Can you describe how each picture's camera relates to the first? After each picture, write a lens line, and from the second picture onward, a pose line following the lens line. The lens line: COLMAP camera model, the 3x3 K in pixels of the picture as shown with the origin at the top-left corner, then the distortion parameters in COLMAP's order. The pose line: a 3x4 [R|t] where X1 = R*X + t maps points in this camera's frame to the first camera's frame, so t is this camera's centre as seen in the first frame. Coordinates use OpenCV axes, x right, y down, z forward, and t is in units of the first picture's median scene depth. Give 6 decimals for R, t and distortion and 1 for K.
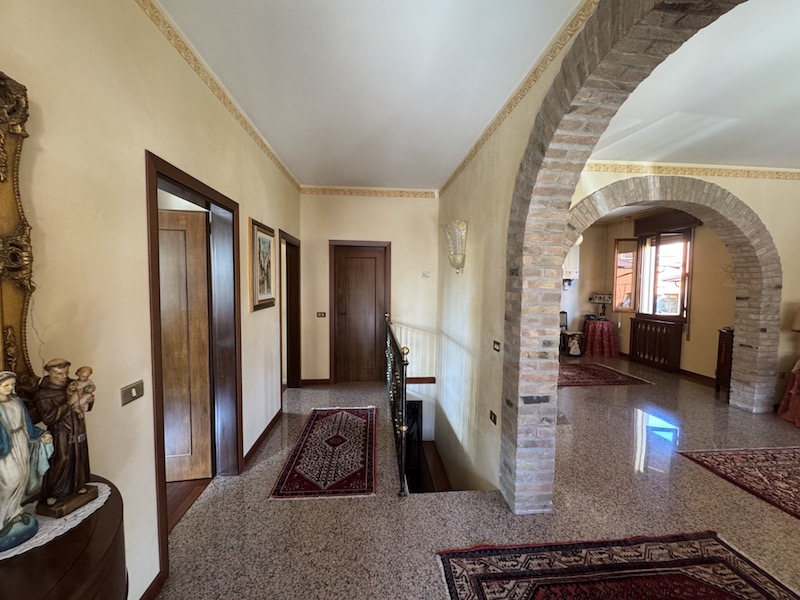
lens RADIAL K [[318.4, 0, 400.0], [0, 318.4, 300.0], [0, 0, 1]] dist [-0.003699, 0.000339]
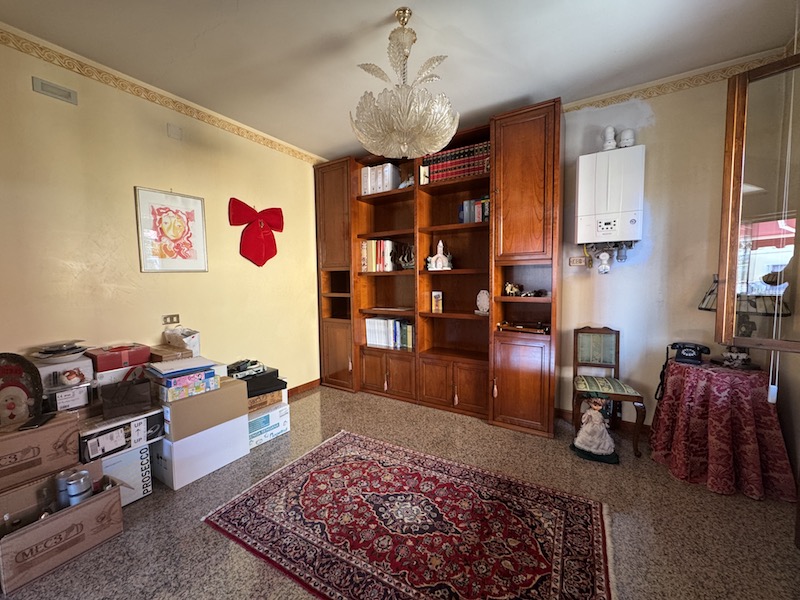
lens RADIAL K [[316.0, 0, 400.0], [0, 316.0, 300.0], [0, 0, 1]] dist [-0.003374, 0.000166]
pose [[0.802219, 0.024317, -0.596535, 0.972920], [-0.016455, 0.999691, 0.018622, -0.002302], [0.596803, -0.005123, 0.802371, 0.977331]]
